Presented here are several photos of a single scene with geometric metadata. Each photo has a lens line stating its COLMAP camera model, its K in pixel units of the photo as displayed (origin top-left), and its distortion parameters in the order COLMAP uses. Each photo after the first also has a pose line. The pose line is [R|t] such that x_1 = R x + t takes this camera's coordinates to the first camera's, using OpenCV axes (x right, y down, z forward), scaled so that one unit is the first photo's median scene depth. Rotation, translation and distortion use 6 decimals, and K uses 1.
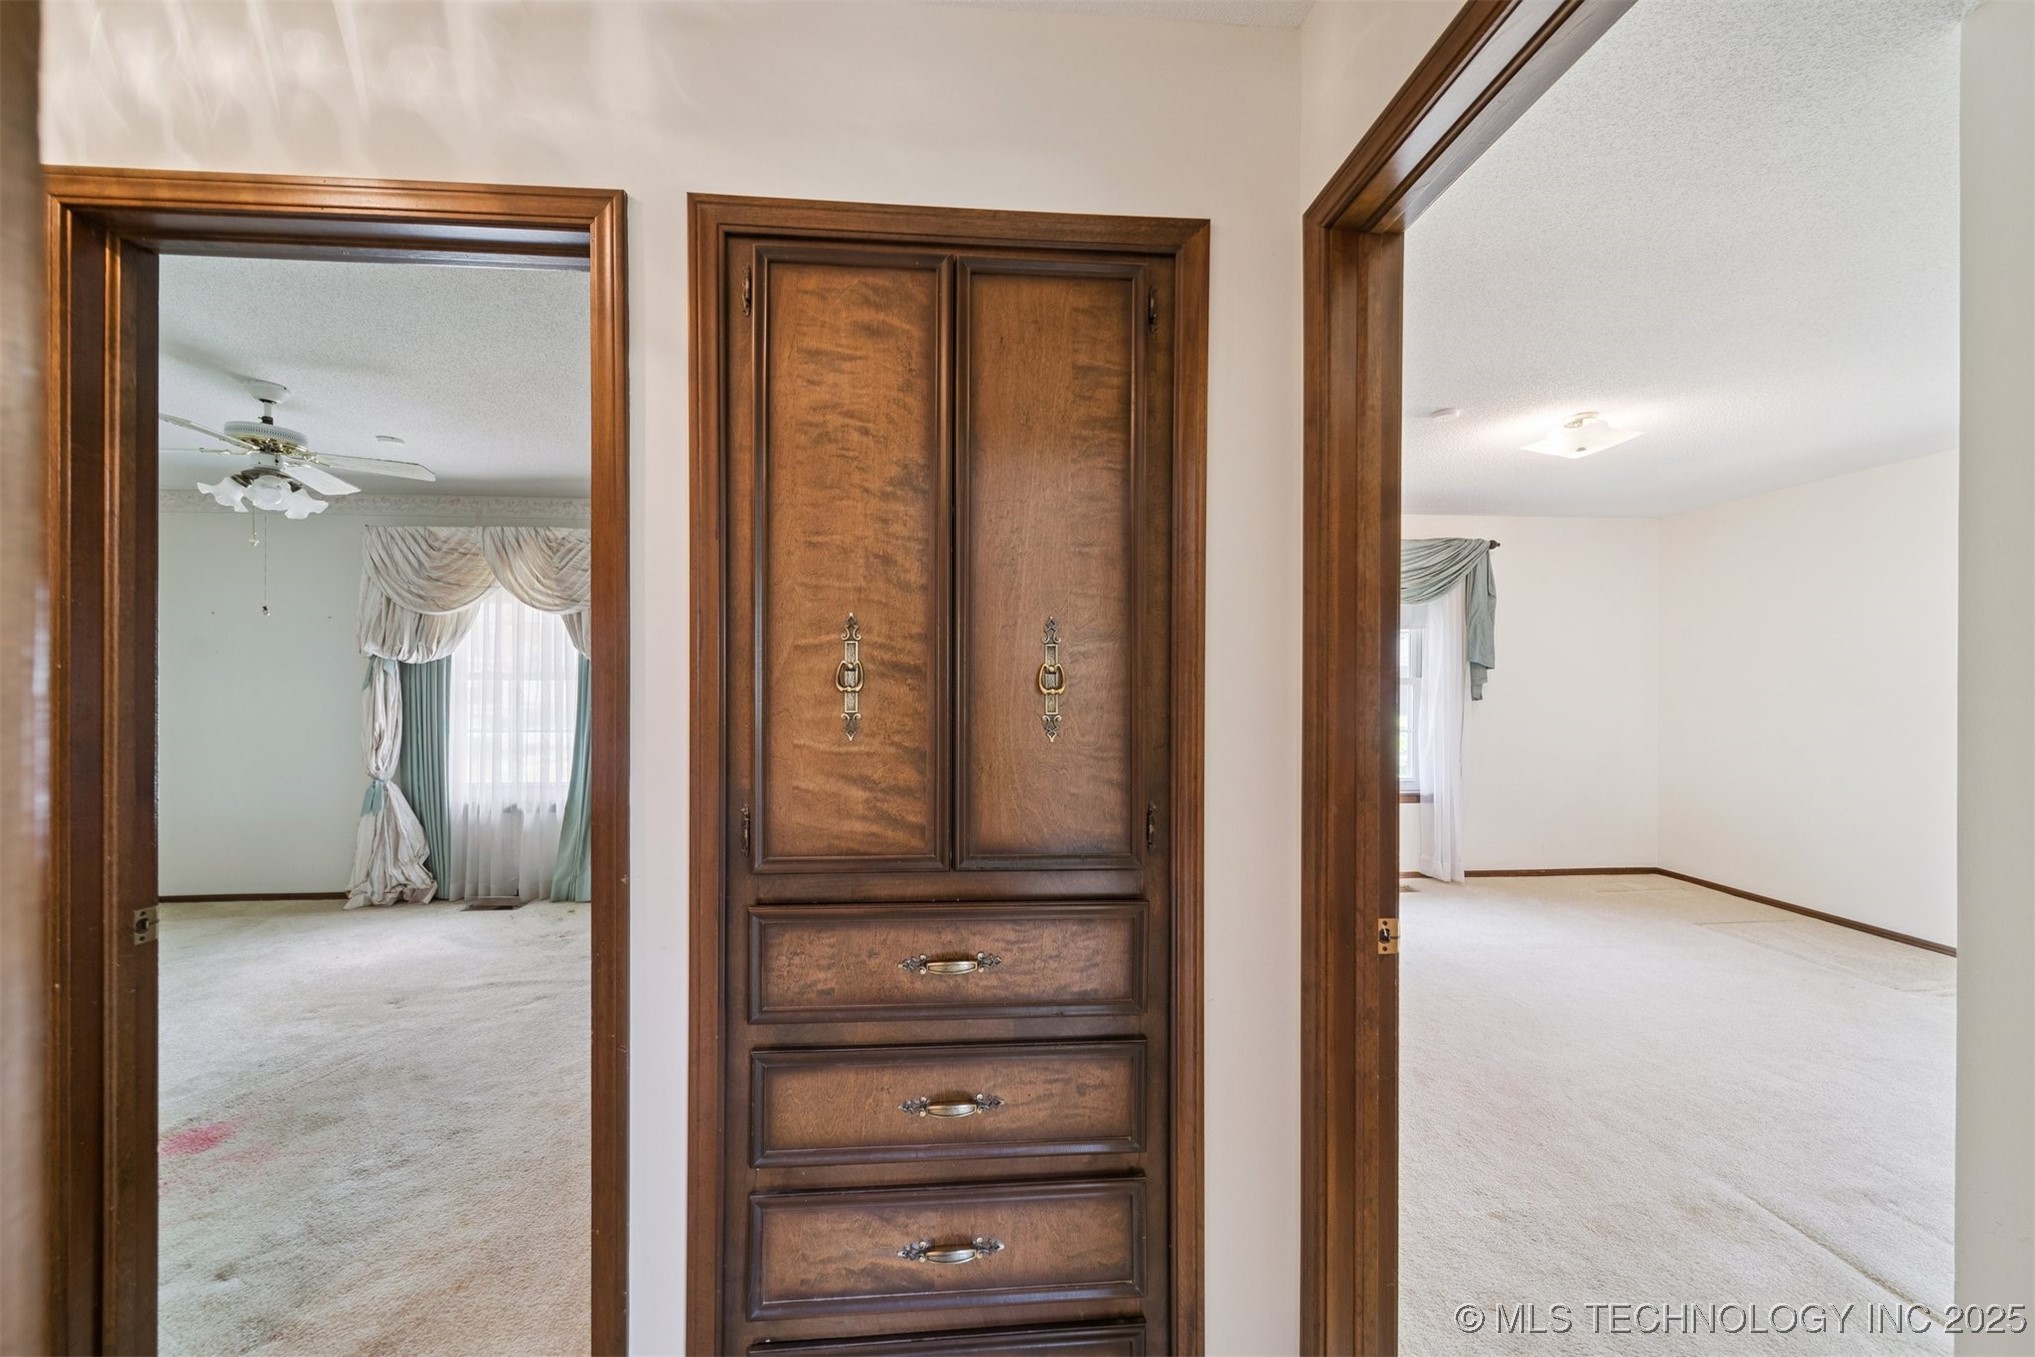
lens RADIAL K [[721.6, 0, 1019.2], [0, 721.6, 685.2], [0, 0, 1]] dist [0.005694, -0.001053]
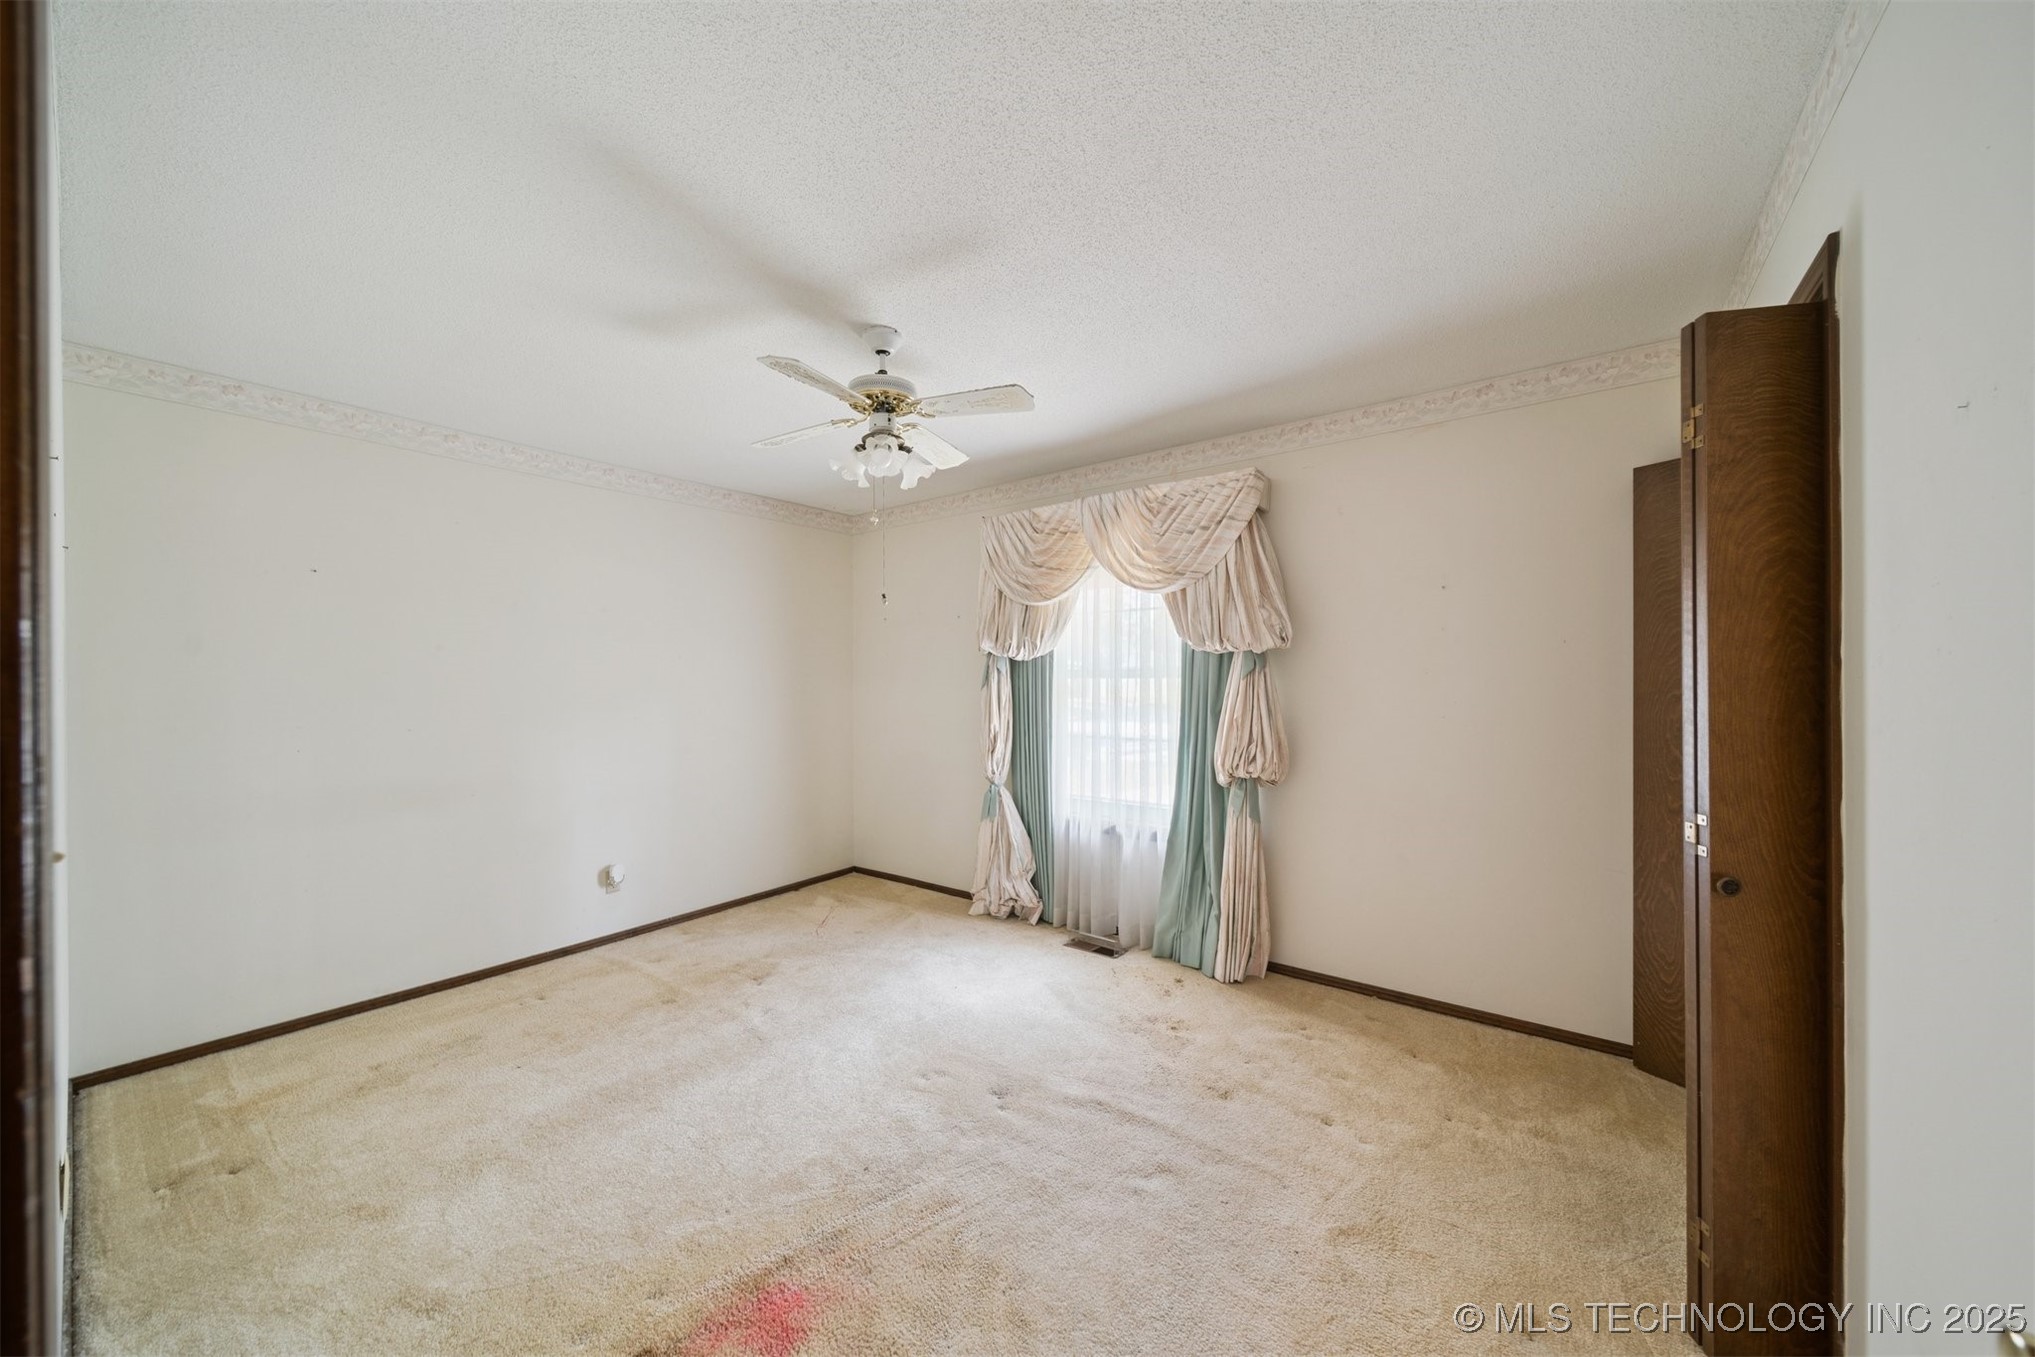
lens RADIAL K [[721.6, 0, 1023.1], [0, 721.6, 679.5], [0, 0, 1]] dist [0.005694, -0.001053]
pose [[0.759176, -0.007648, -0.650841, -0.239231], [0.005252, 0.999970, -0.005624, -0.000688], [0.650864, 0.000851, 0.759194, 0.306874]]
